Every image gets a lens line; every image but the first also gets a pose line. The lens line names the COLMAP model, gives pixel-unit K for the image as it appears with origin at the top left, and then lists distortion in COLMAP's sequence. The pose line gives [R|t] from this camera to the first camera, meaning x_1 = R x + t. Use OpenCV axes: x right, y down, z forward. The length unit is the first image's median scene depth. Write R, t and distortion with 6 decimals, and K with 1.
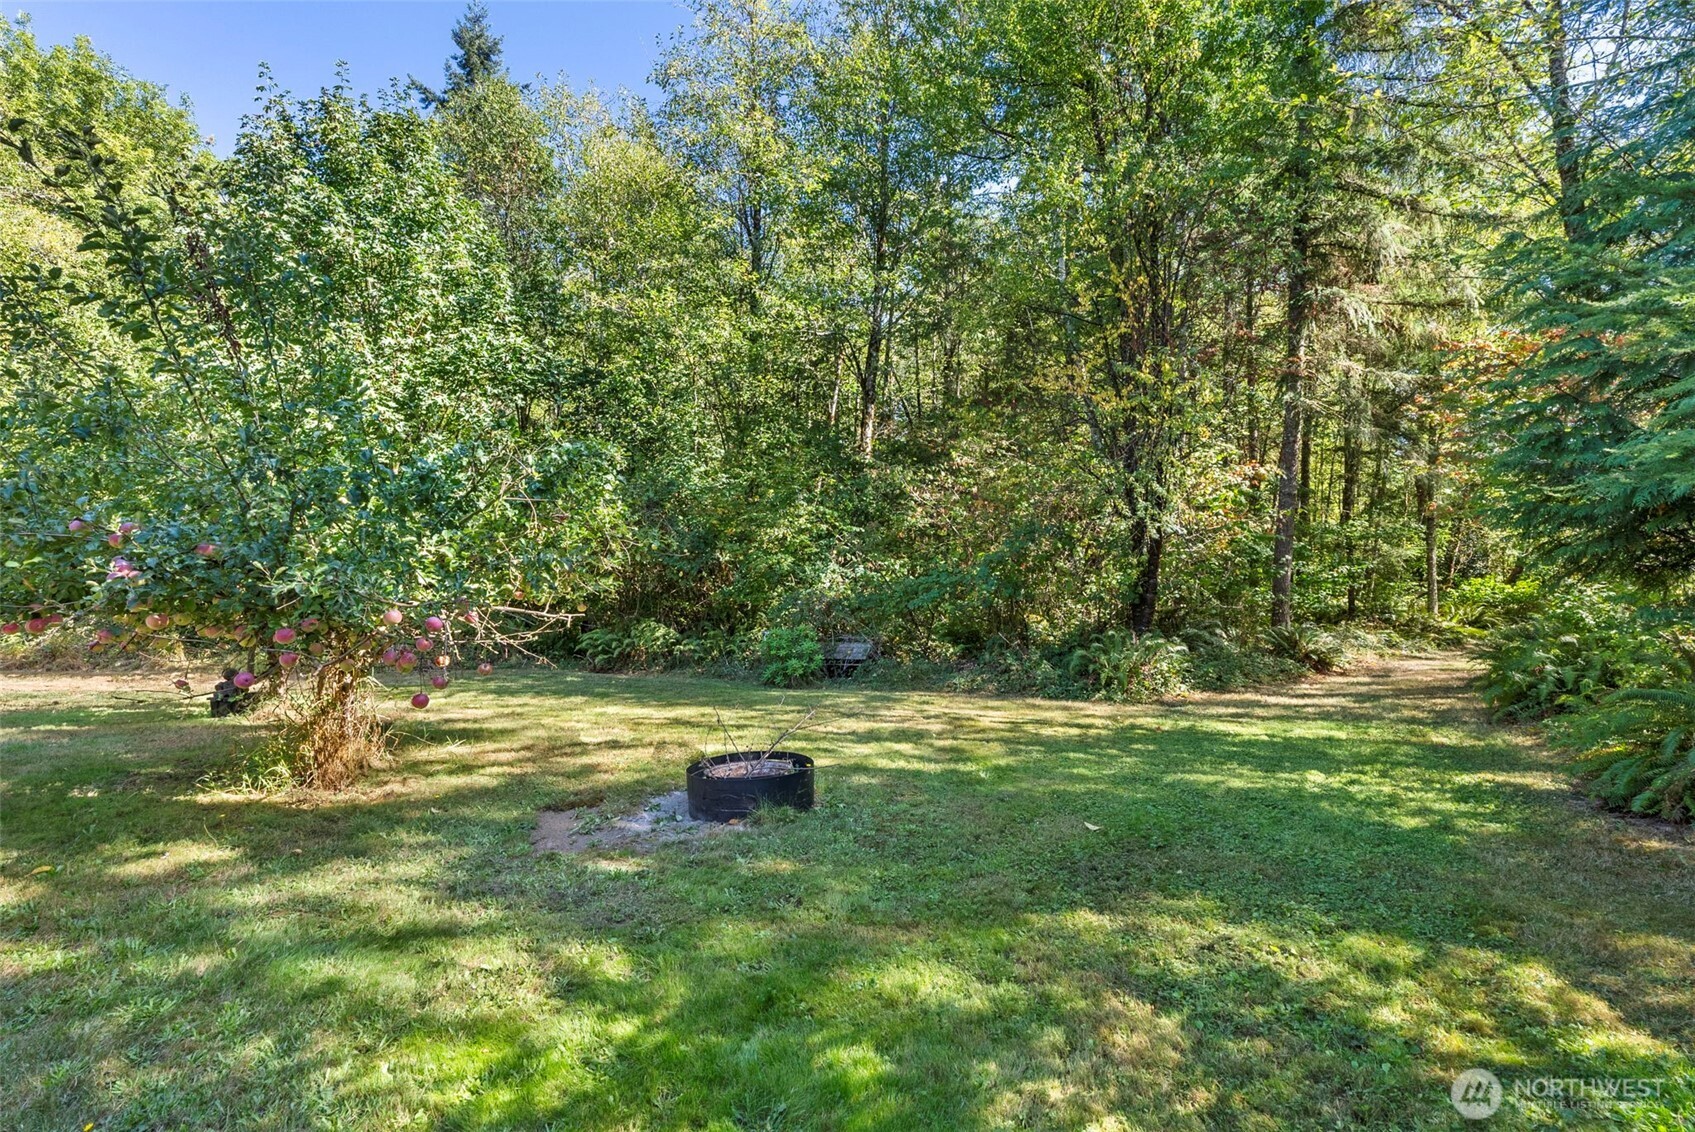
lens RADIAL K [[768.8, 0, 847.5], [0, 768.8, 566.0], [0, 0, 1]] dist [-0.003271, 0.000231]
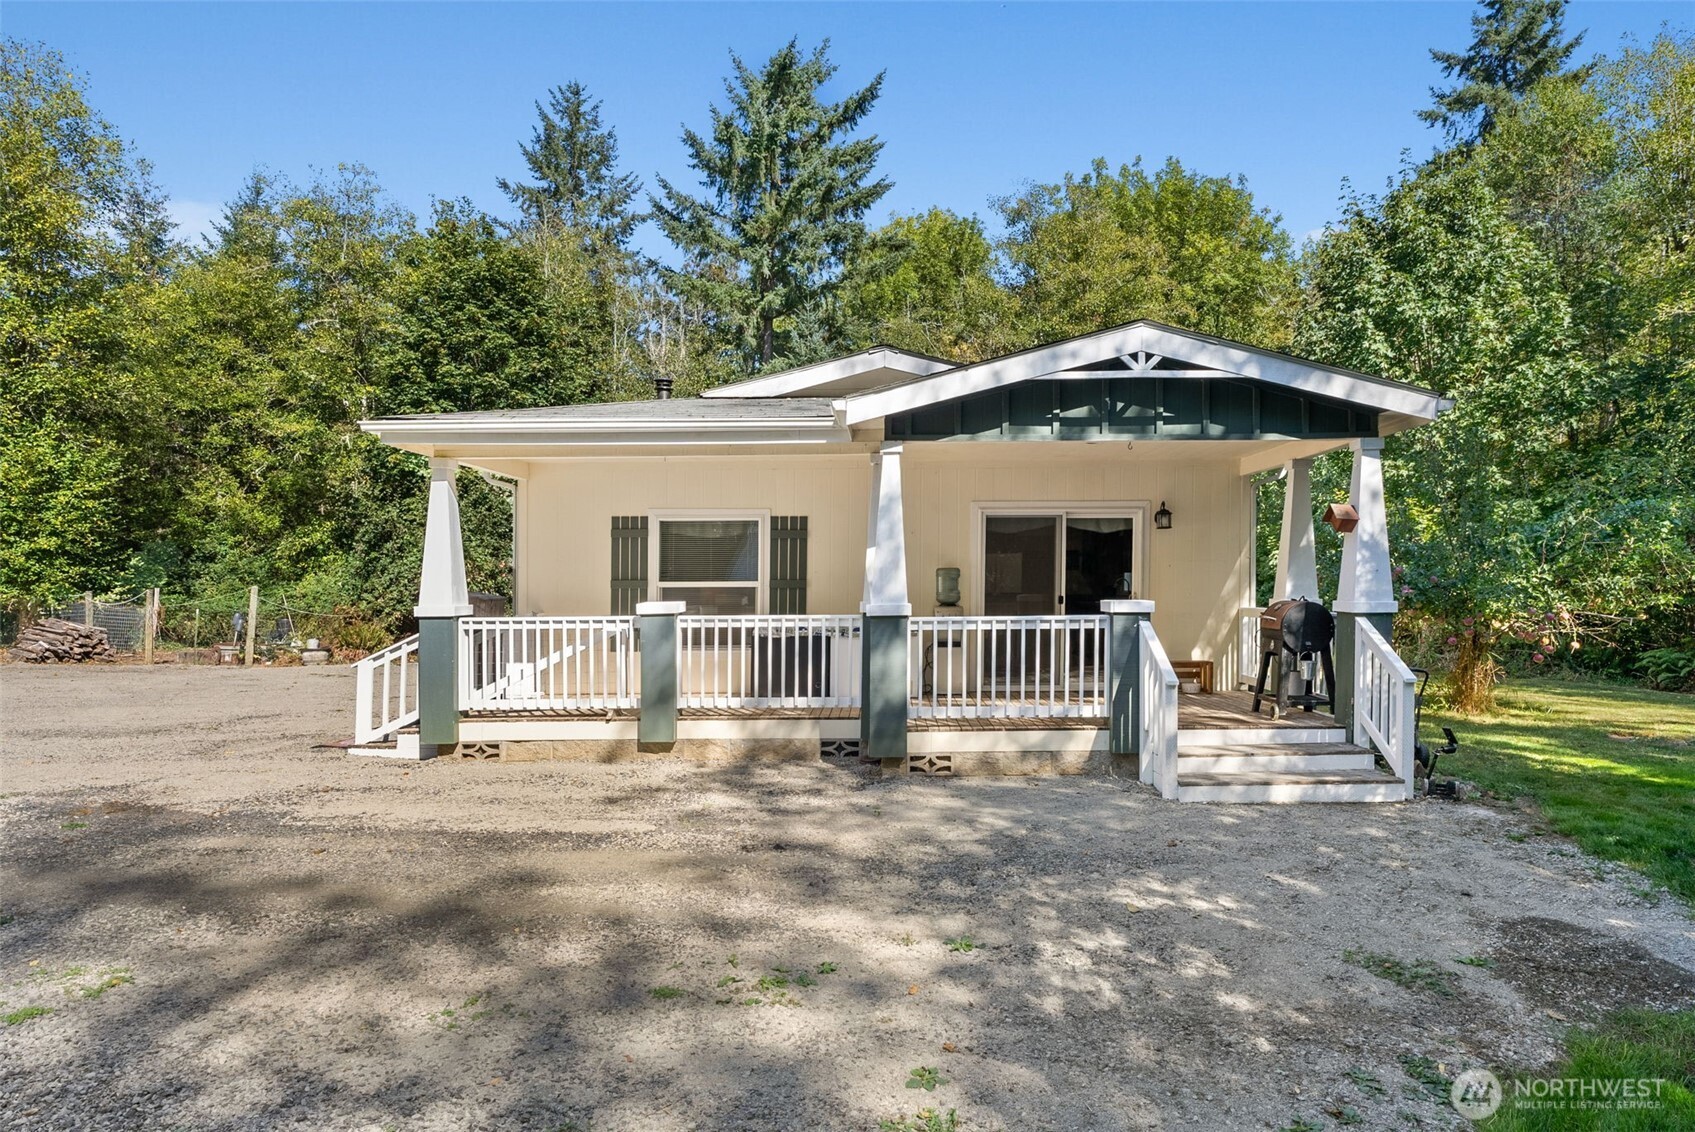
lens RADIAL K [[966.3, 0, 849.9], [0, 966.3, 612.9], [0, 0, 1]] dist [-0.001812, -0.018294]
pose [[0.514841, 0.028550, -0.856810, 0.184757], [-0.003513, 0.999507, 0.031194, 0.000135], [0.857278, -0.013050, 0.514688, -0.514587]]
